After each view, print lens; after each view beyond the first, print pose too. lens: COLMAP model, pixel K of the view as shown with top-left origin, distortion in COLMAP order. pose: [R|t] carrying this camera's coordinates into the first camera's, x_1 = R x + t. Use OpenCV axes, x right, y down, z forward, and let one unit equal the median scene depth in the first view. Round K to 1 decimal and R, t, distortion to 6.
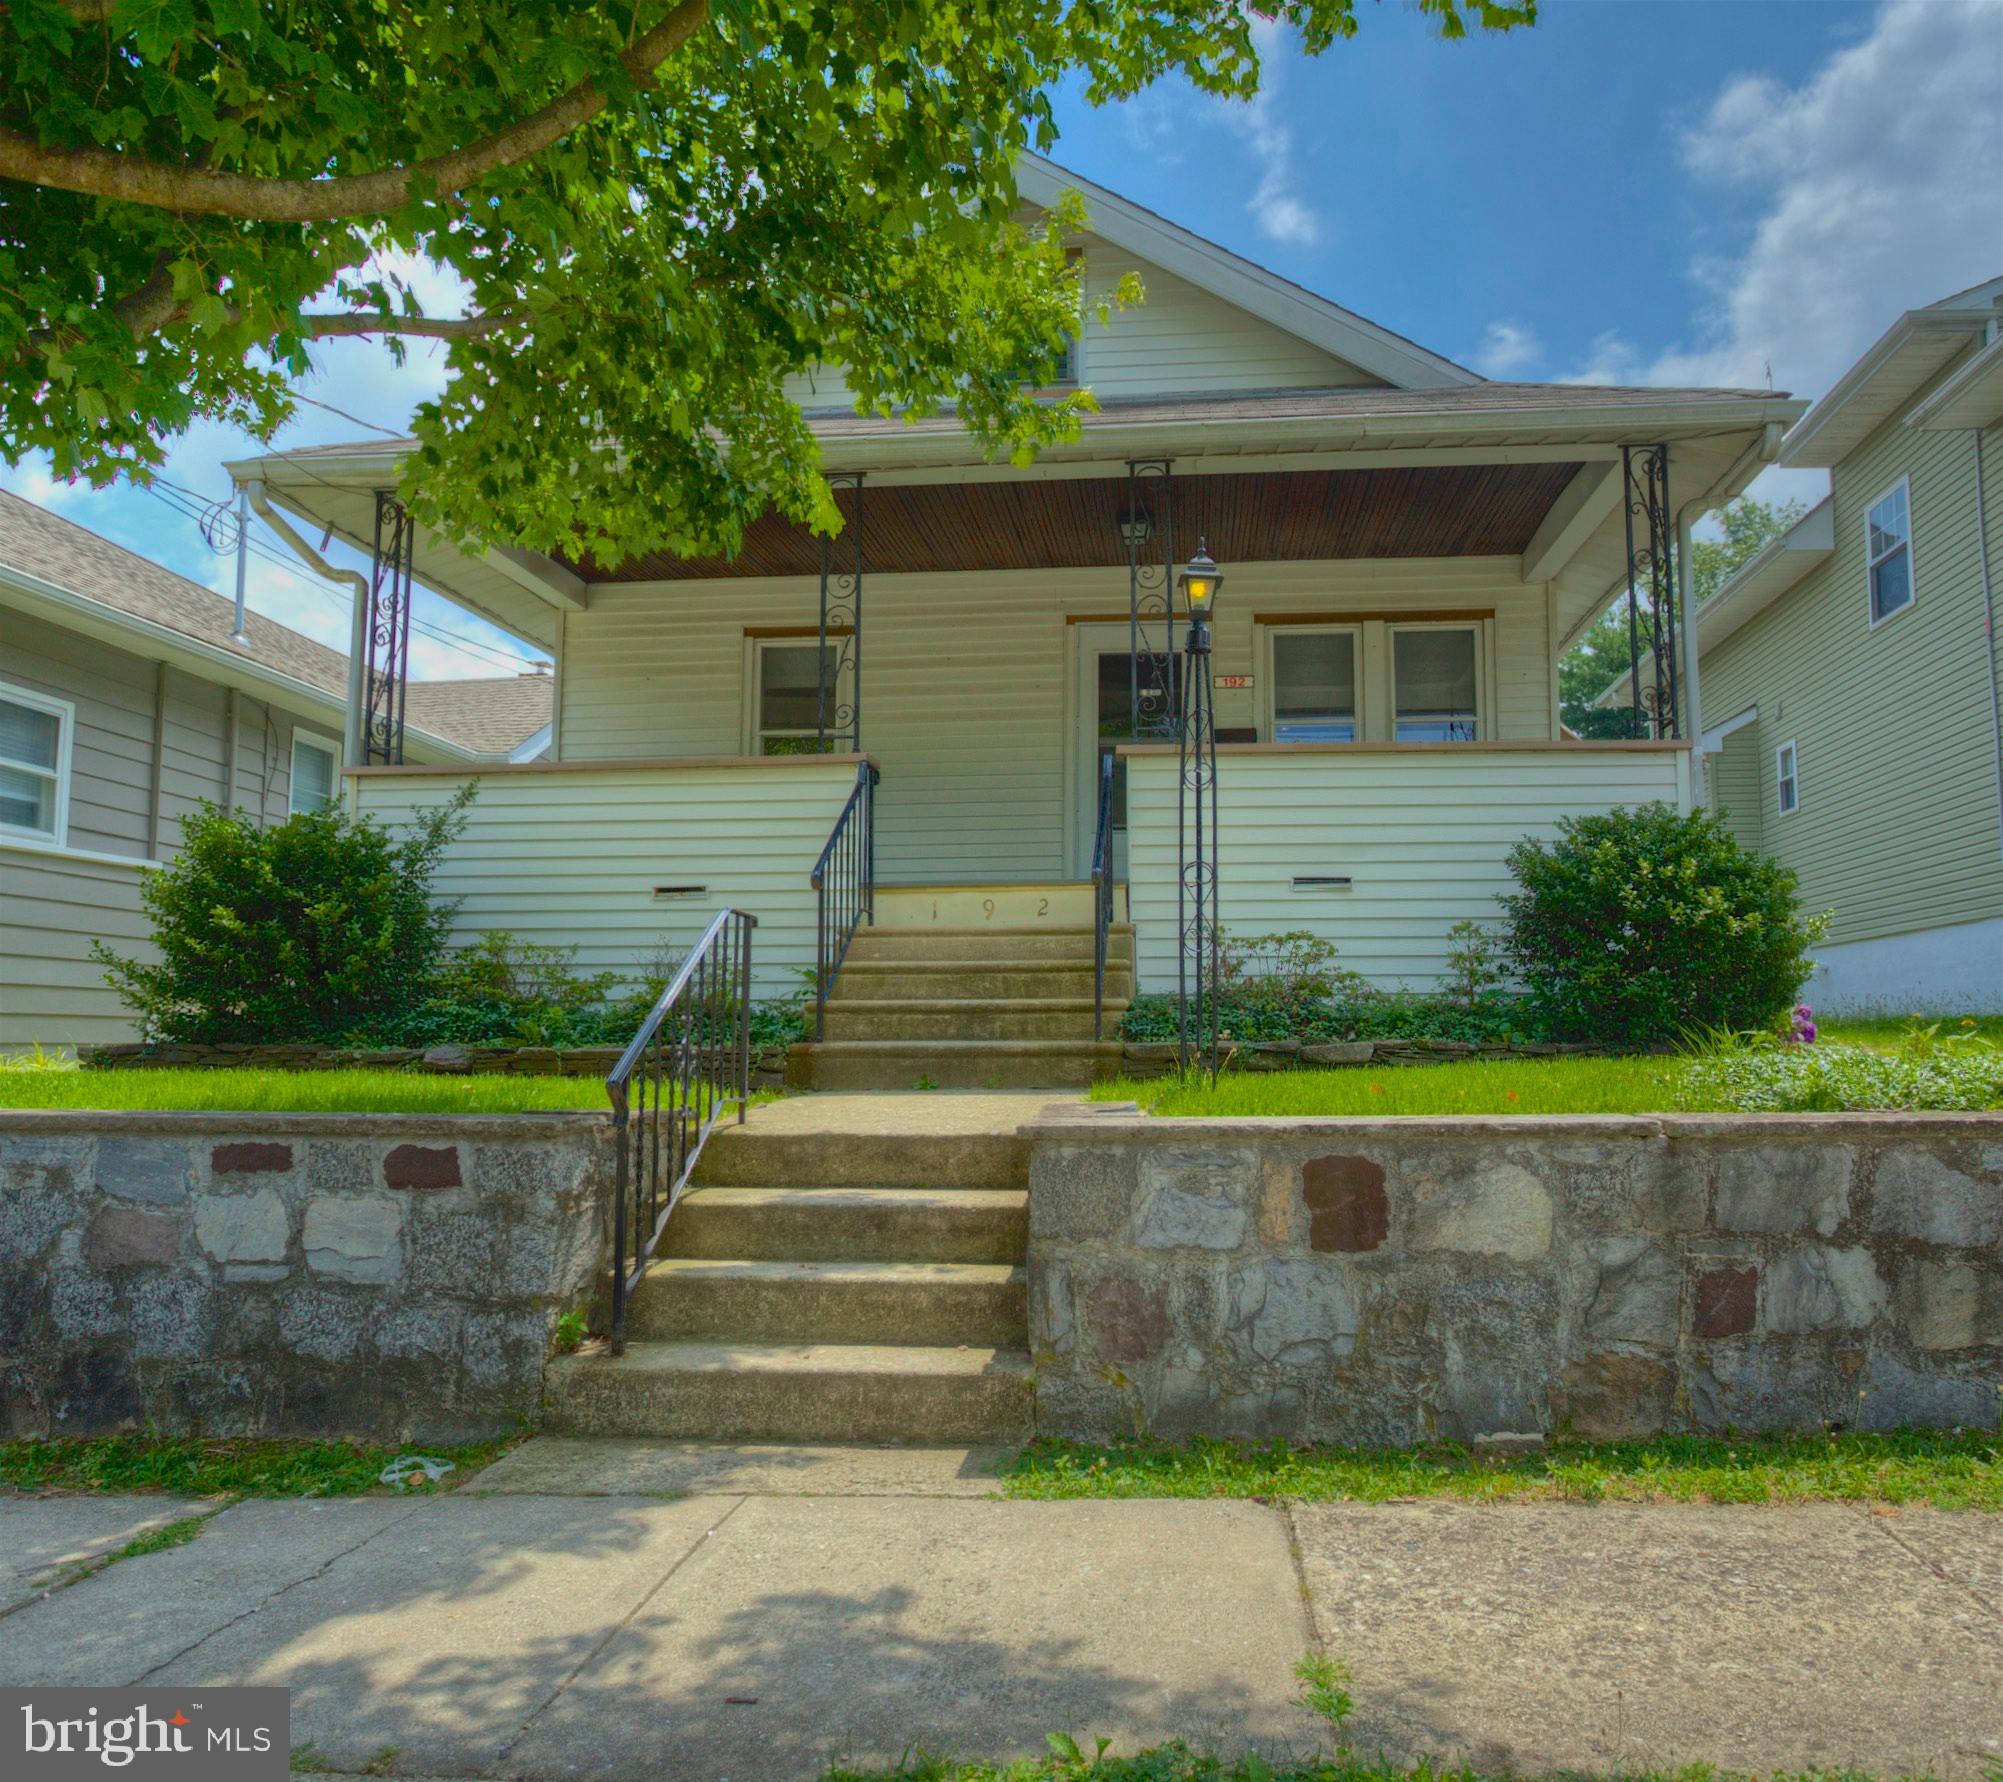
lens RADIAL K [[1415.4, 0, 997.4], [0, 1415.4, 892.6], [0, 0, 1]] dist [-0.015368, 0.006416]
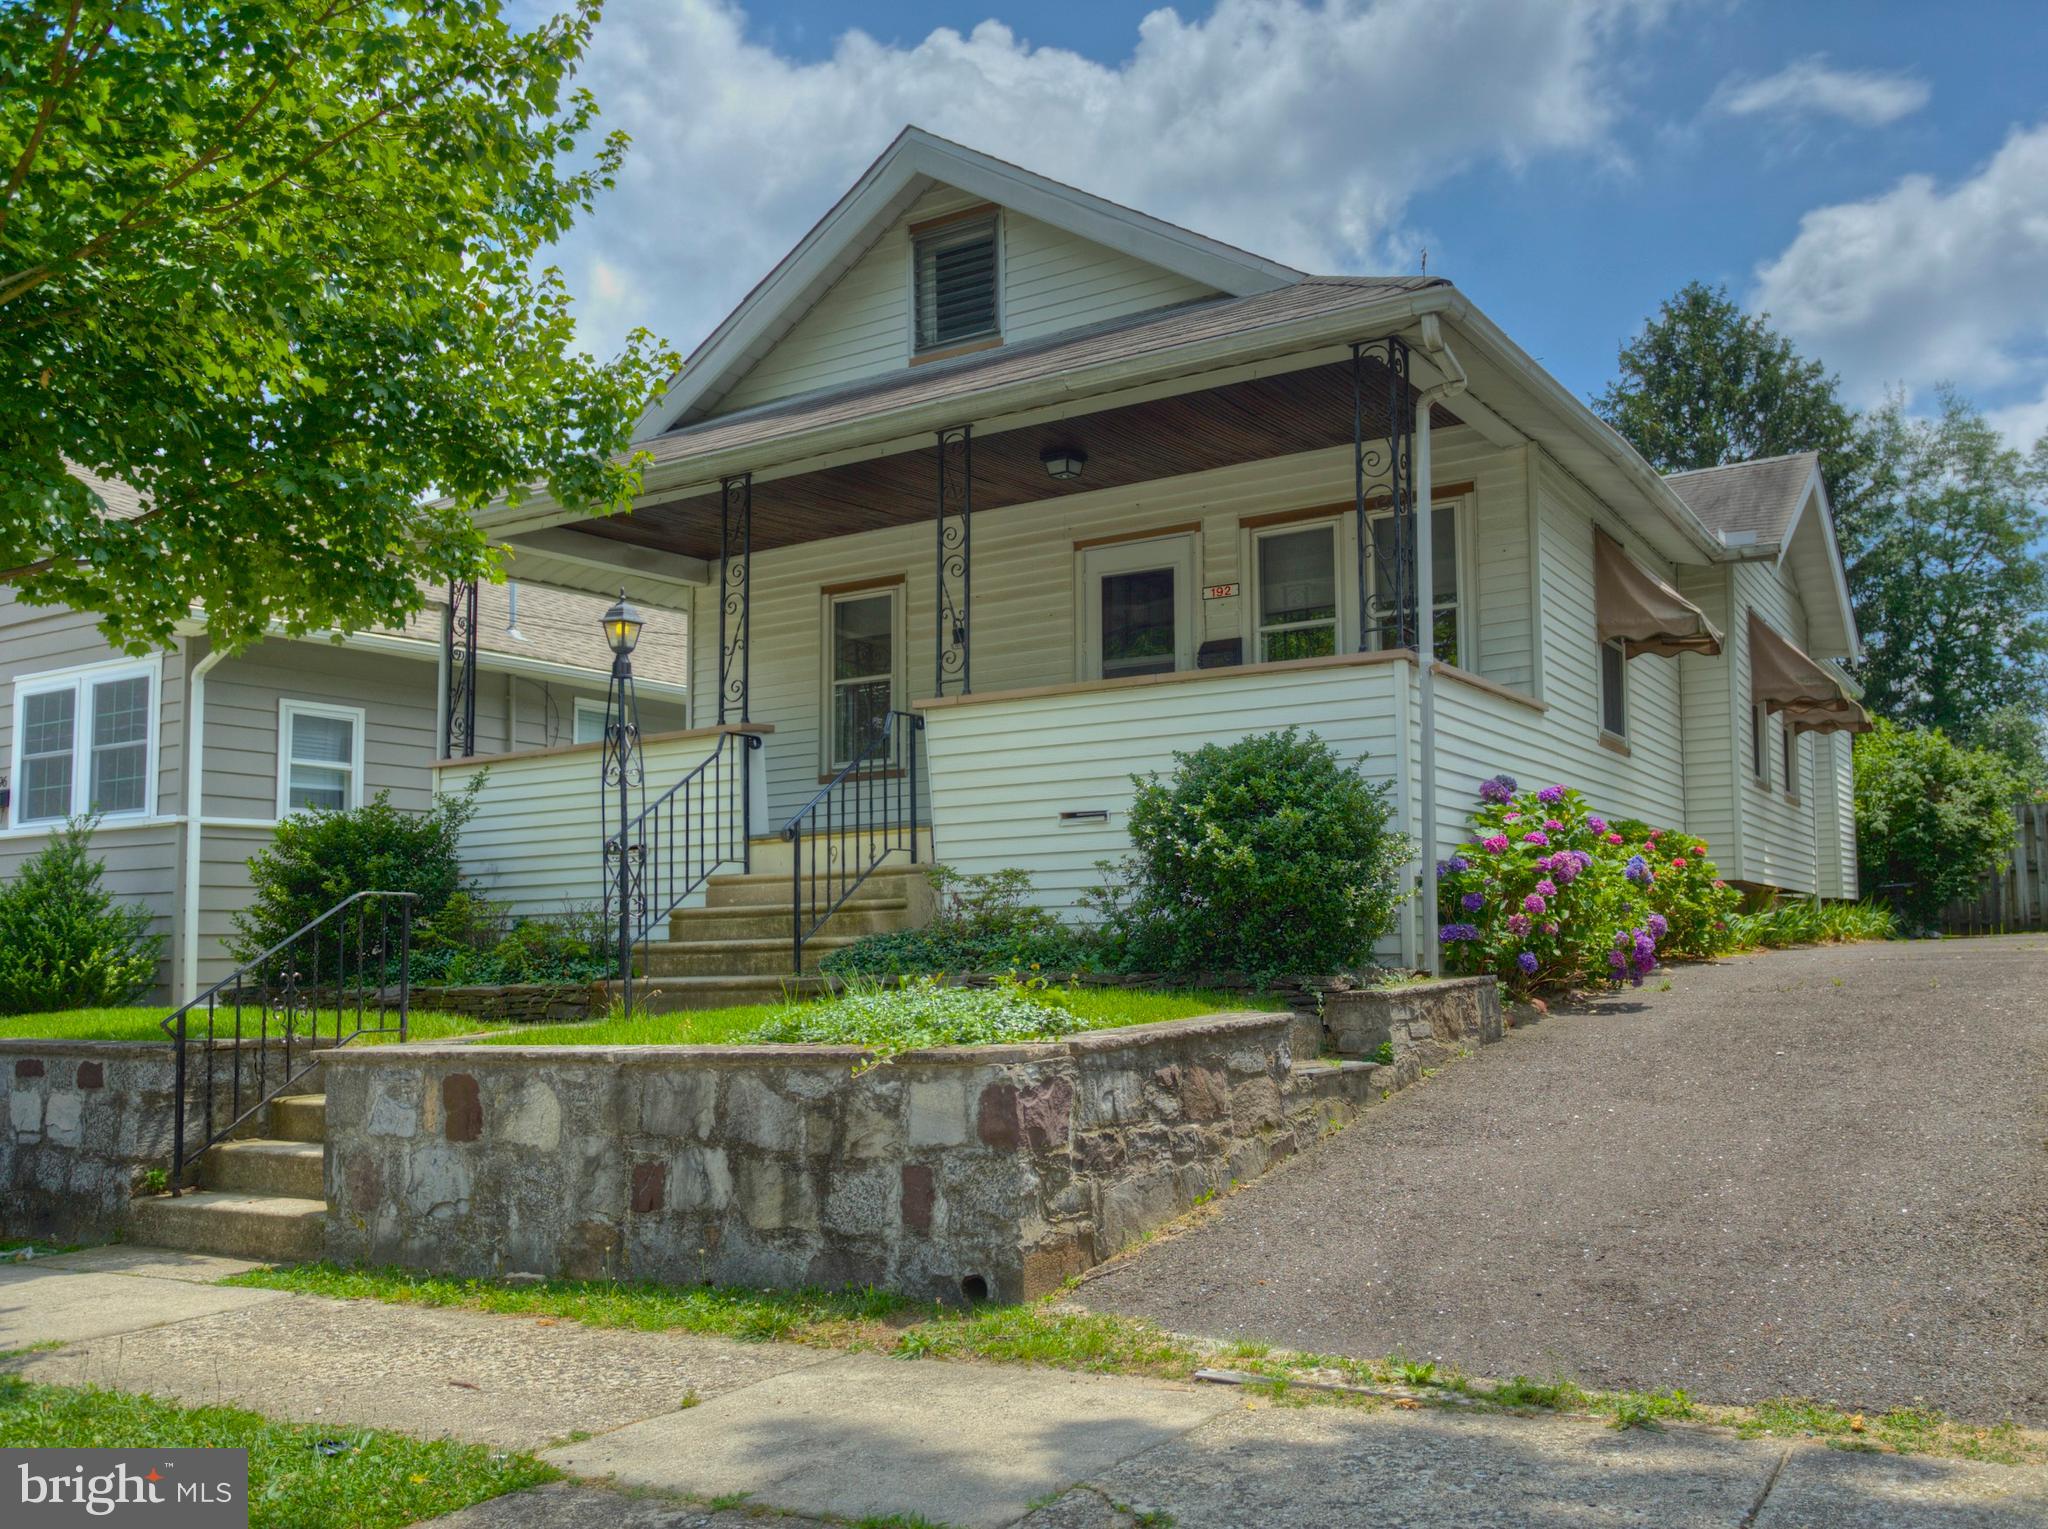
lens RADIAL K [[1664.9, 0, 1024.0], [0, 1664.9, 764.5], [0, 0, 1]] dist [-0.000143, -0.006583]
pose [[0.900165, -0.068817, -0.430078, 1.408894], [0.068473, 0.997520, -0.016297, -0.055237], [0.430133, -0.014778, 0.902645, -0.249746]]
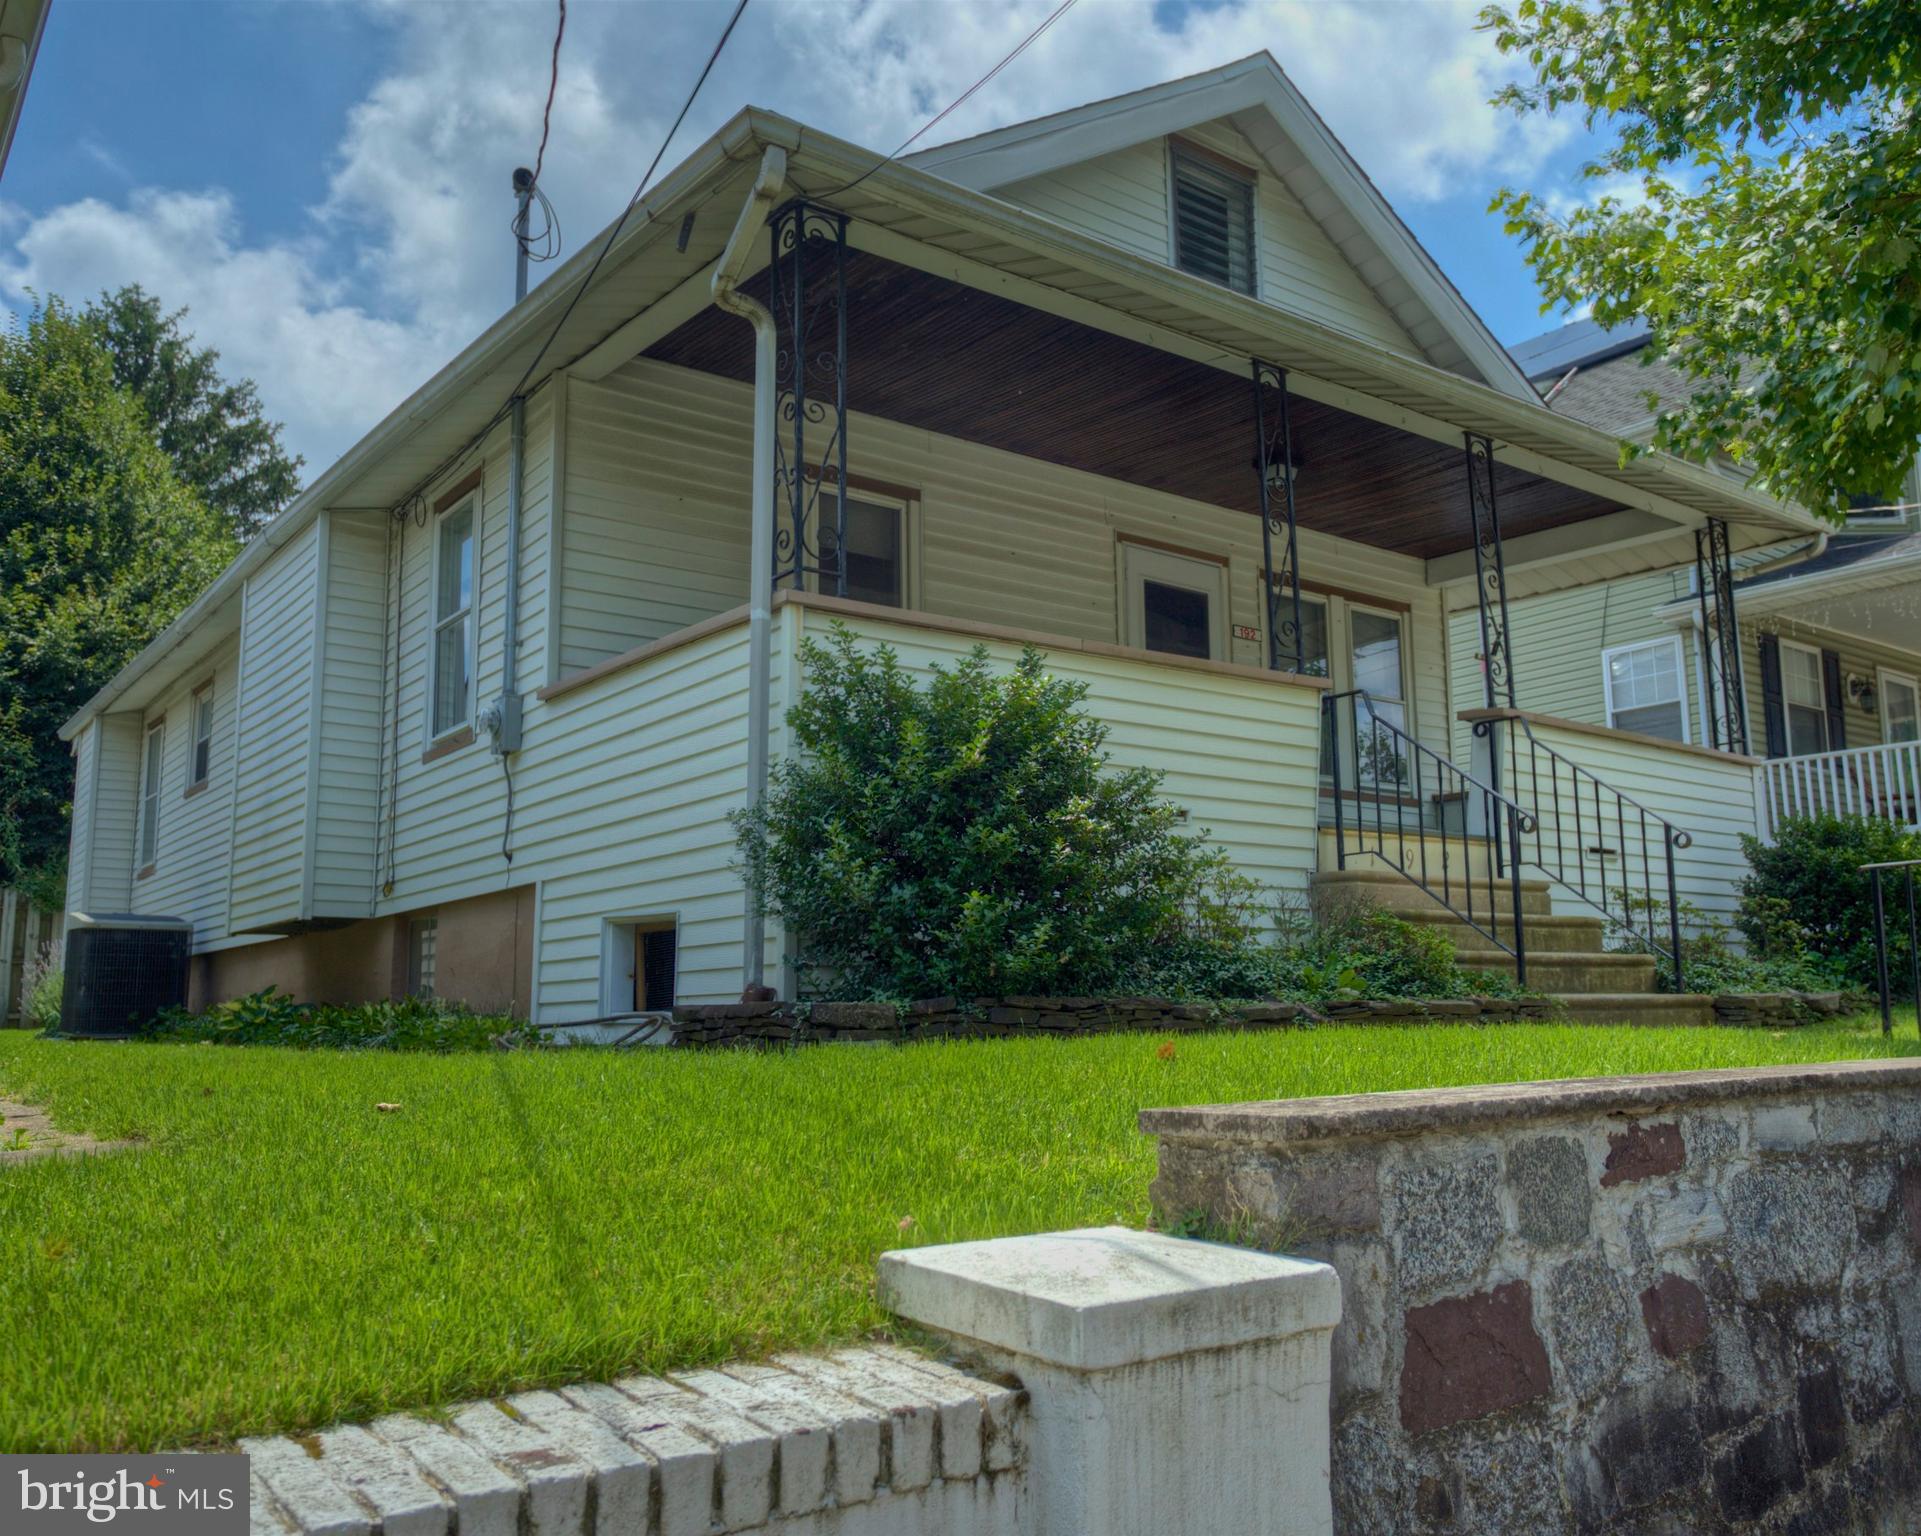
lens RADIAL K [[1630.4, 0, 960.5], [0, 1630.4, 768.0], [0, 0, 1]] dist [-0.011265, -0.003866]
pose [[0.724704, 0.091146, 0.683005, -1.997616], [-0.067181, 0.995837, -0.061611, 0.080084], [-0.685777, -0.001236, 0.727810, 0.801287]]
